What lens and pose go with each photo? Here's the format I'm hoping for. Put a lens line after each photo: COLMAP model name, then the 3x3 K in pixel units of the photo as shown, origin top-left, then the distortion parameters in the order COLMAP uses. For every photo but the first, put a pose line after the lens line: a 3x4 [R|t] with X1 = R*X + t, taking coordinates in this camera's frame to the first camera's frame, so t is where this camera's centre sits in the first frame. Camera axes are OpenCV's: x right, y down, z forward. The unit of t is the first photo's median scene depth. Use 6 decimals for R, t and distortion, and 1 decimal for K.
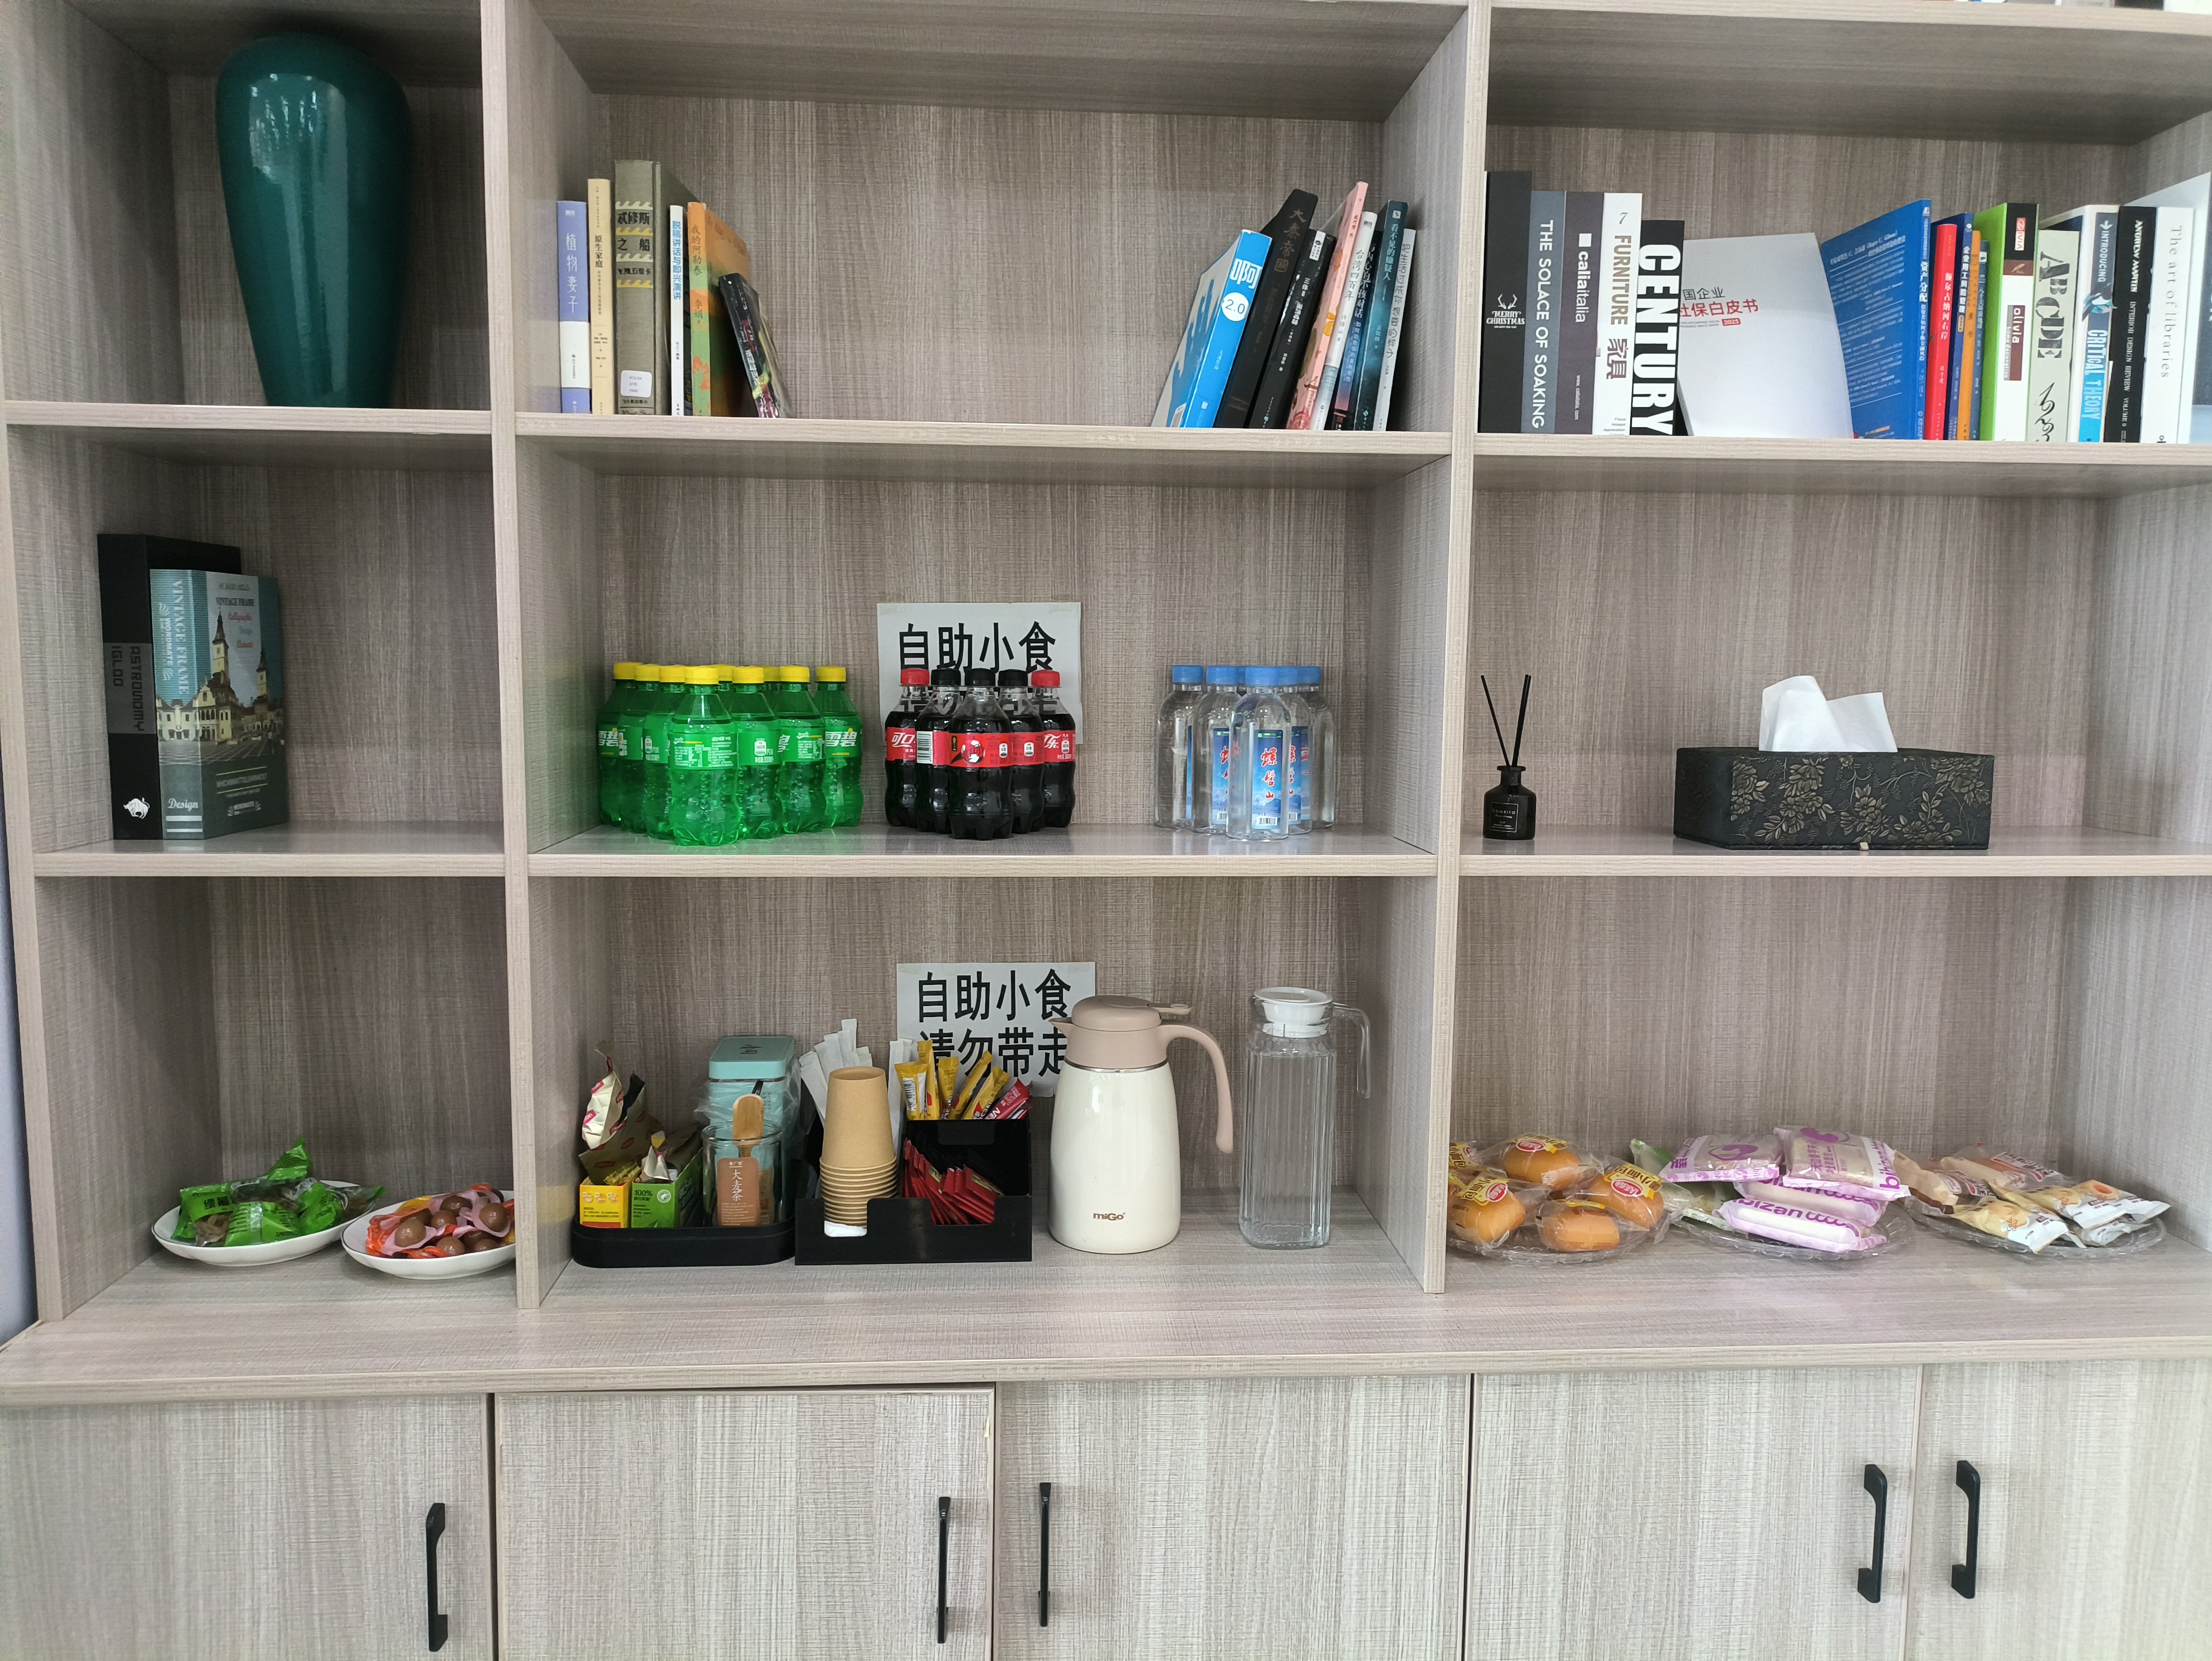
lens RADIAL K [[1702.4, 0, 1114.3], [0, 1702.4, 845.3], [0, 0, 1]] dist [0.006376, 0.001702]
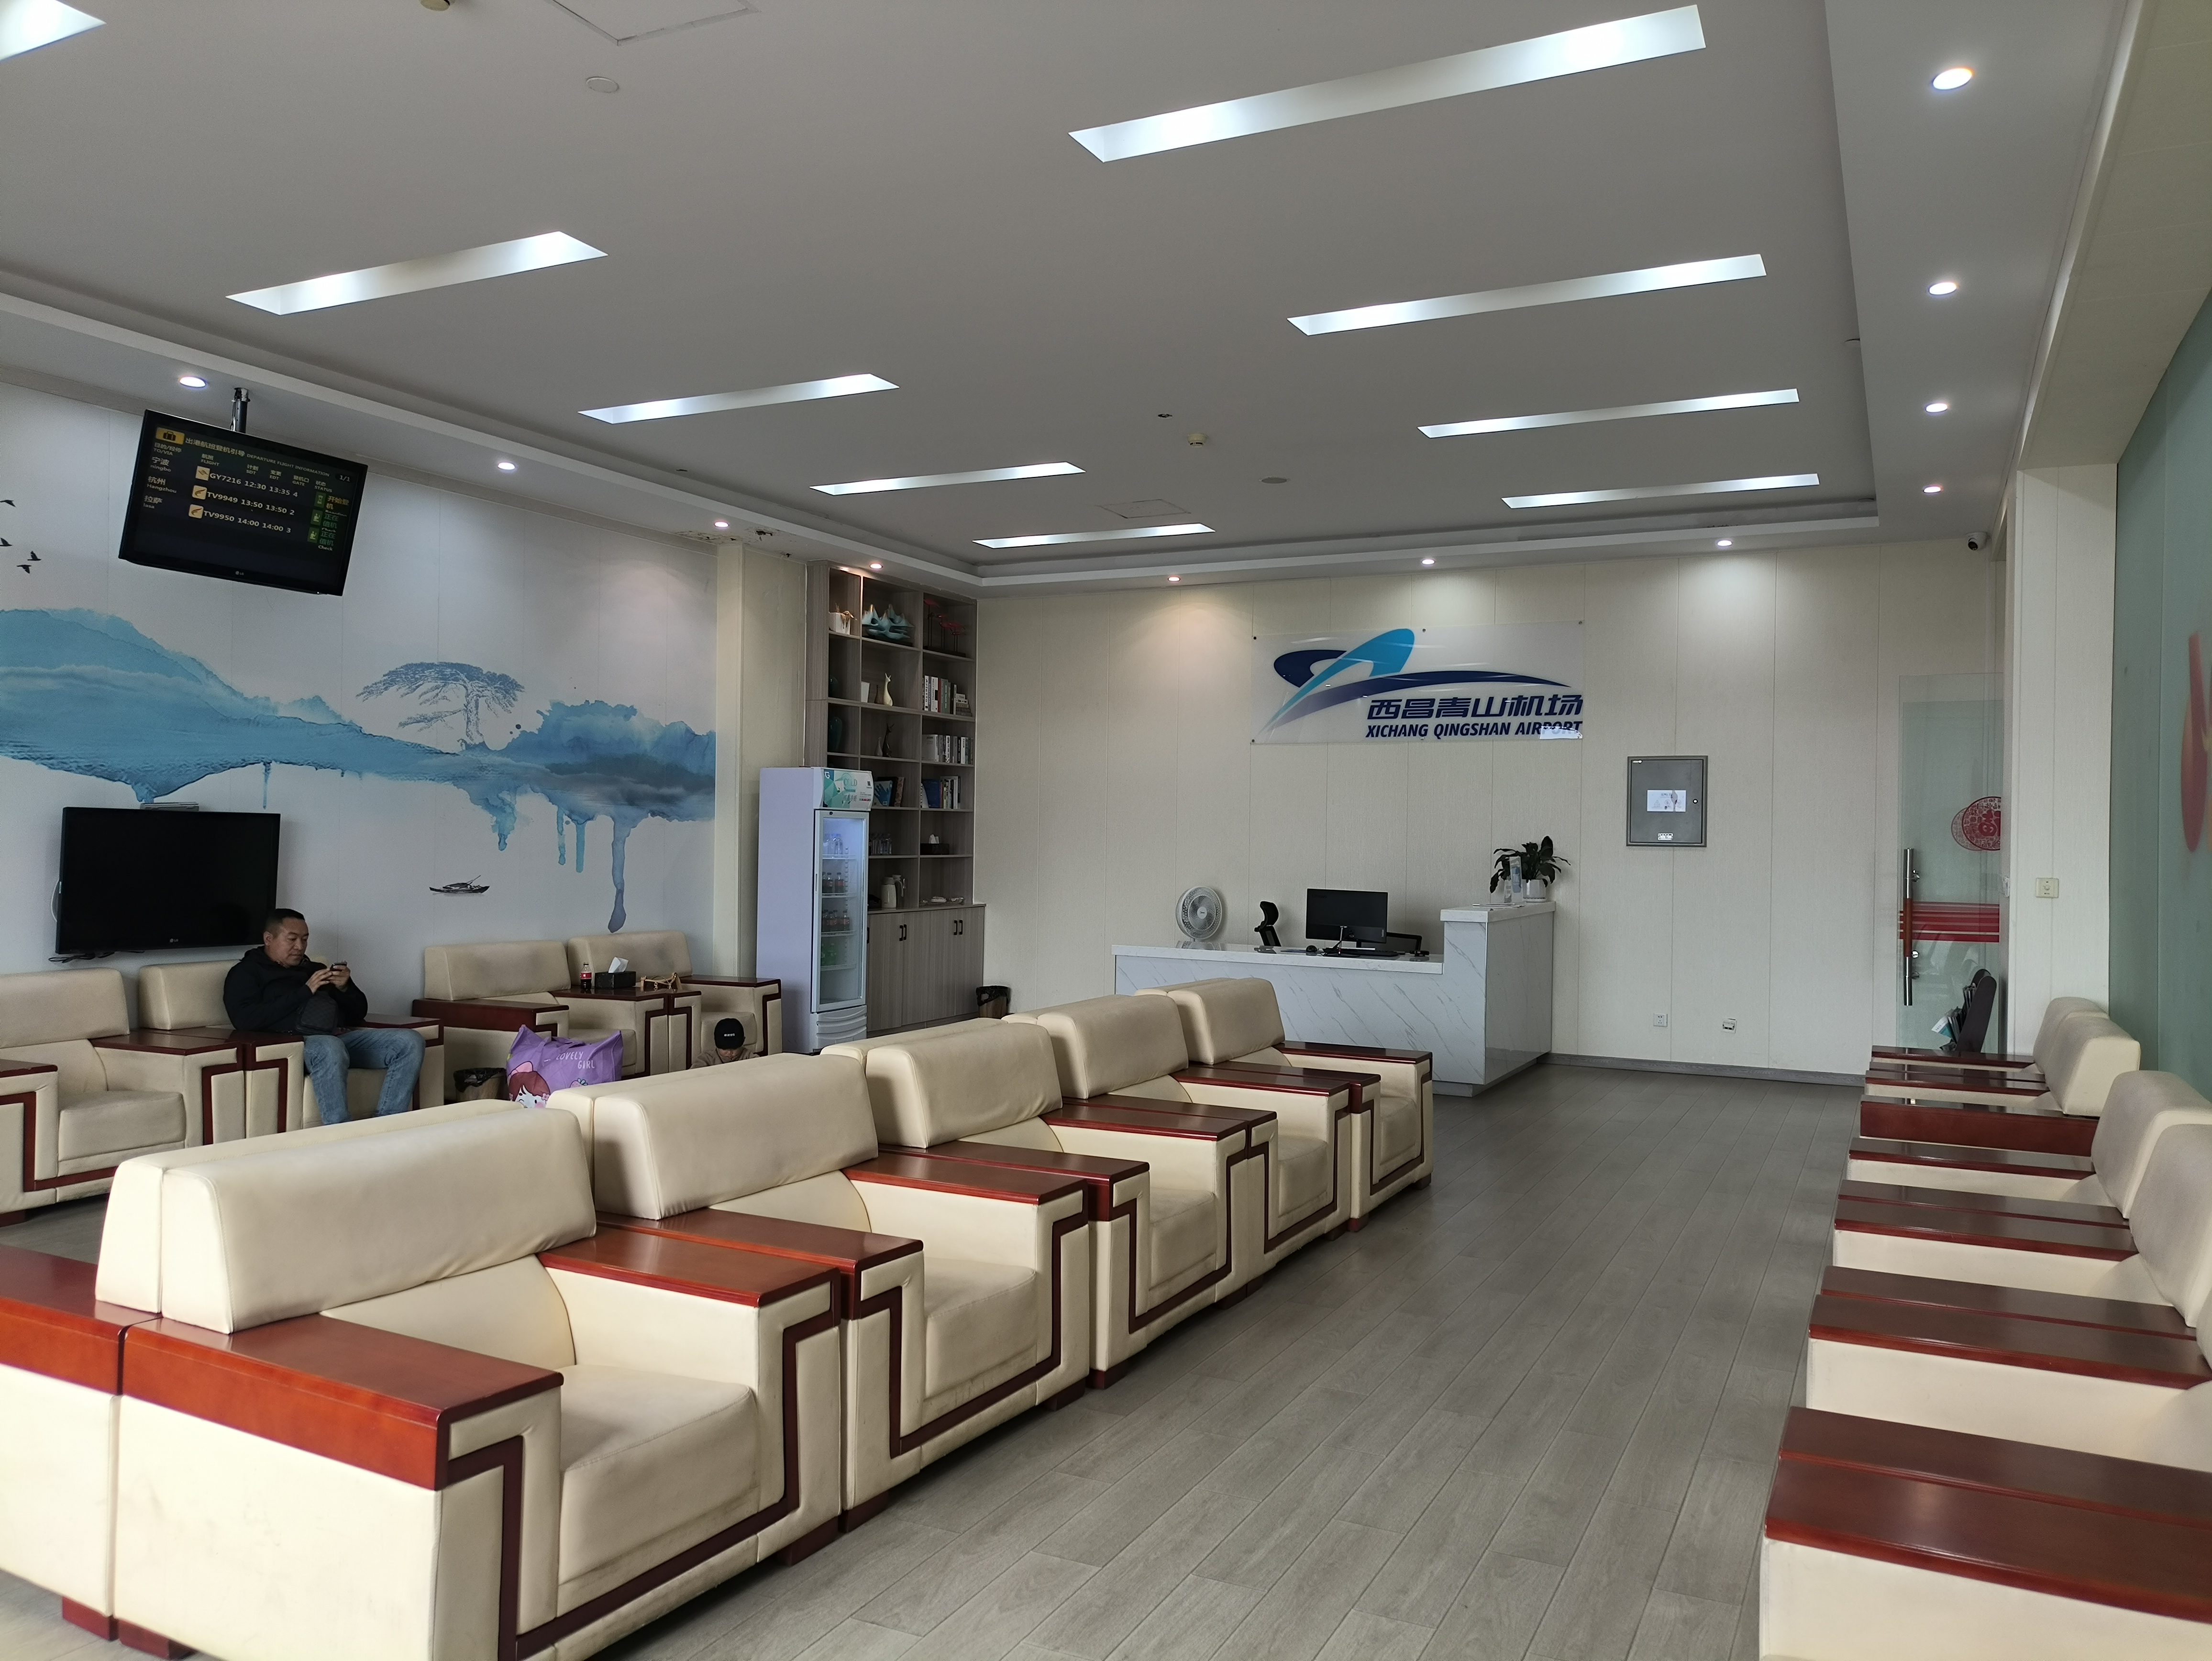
lens RADIAL K [[1624.3, 0, 1106.0], [0, 1624.3, 830.5], [0, 0, 1]] dist [0.007889, -0.001150]
pose [[0.523585, -0.001283, 0.851972, -5.857533], [0.082319, 0.995396, -0.049091, 0.336418], [-0.847987, 0.095837, 0.521280, -3.822958]]
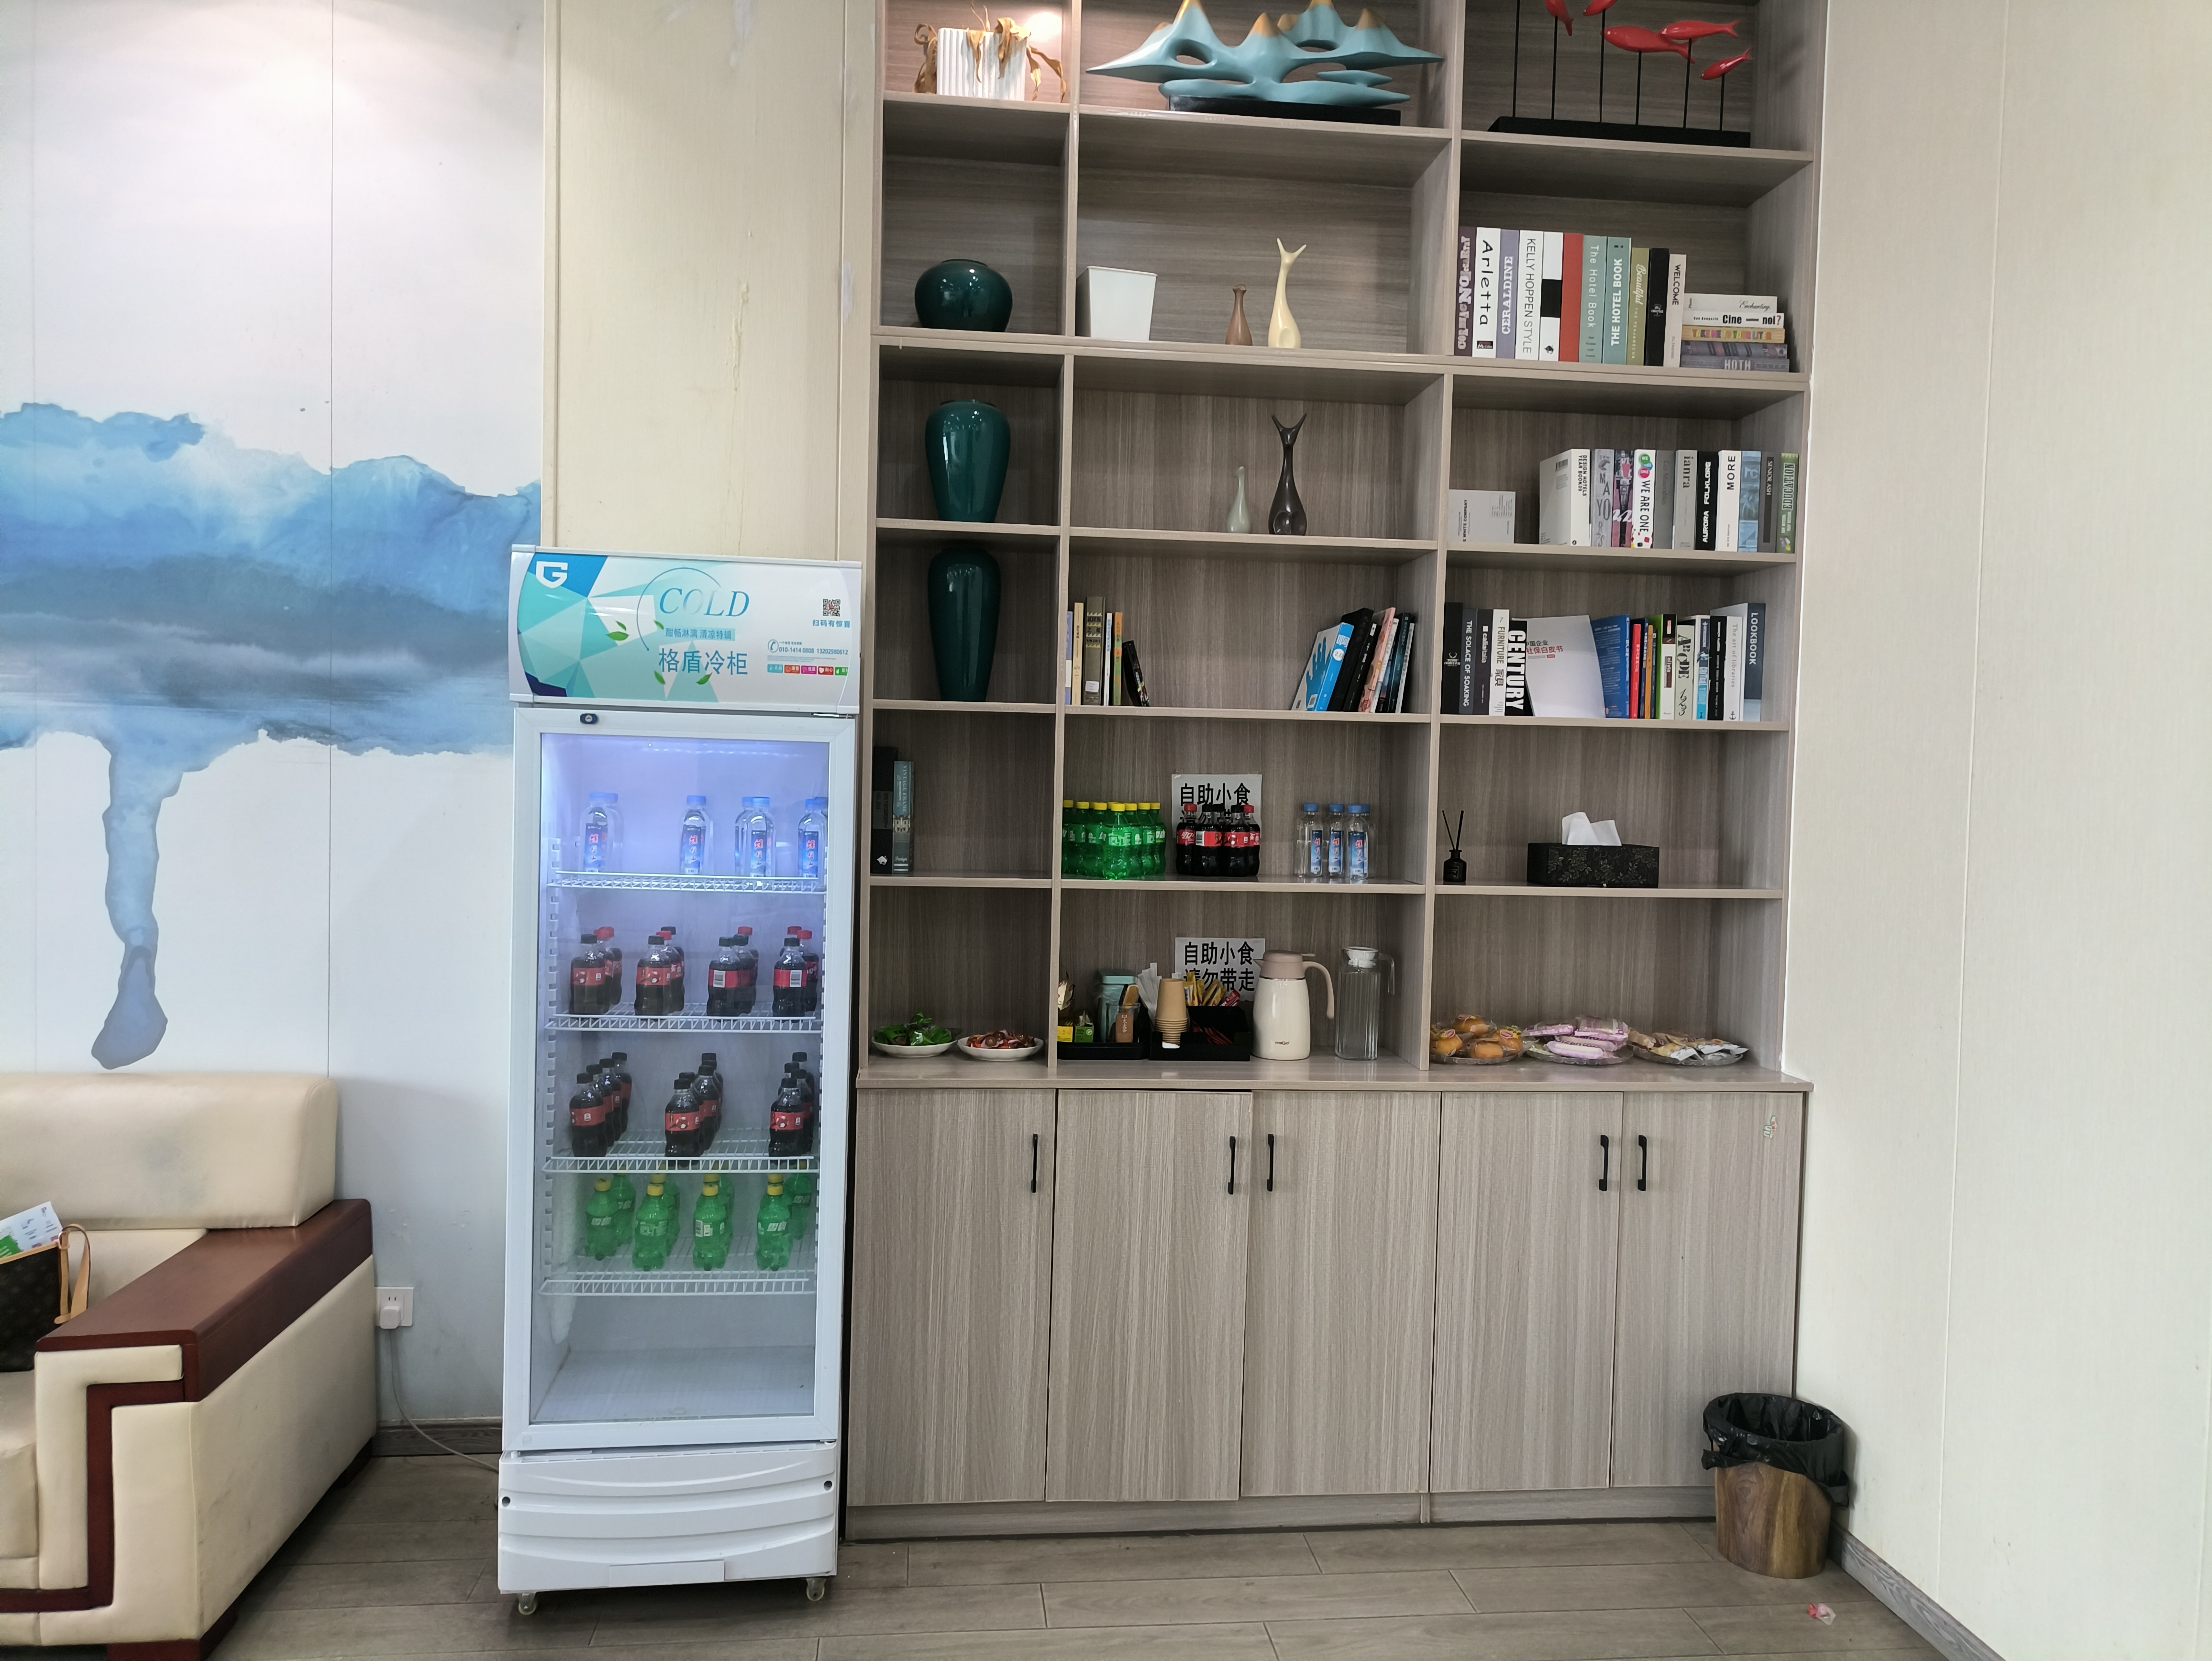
lens RADIAL K [[1624.3, 0, 1106.0], [0, 1624.3, 830.5], [0, 0, 1]] dist [0.007889, -0.001150]
pose [[0.999703, 0.011787, 0.021346, -0.289859], [-0.010315, 0.997646, -0.067792, 0.082171], [-0.022095, 0.067552, 0.997471, -1.197050]]
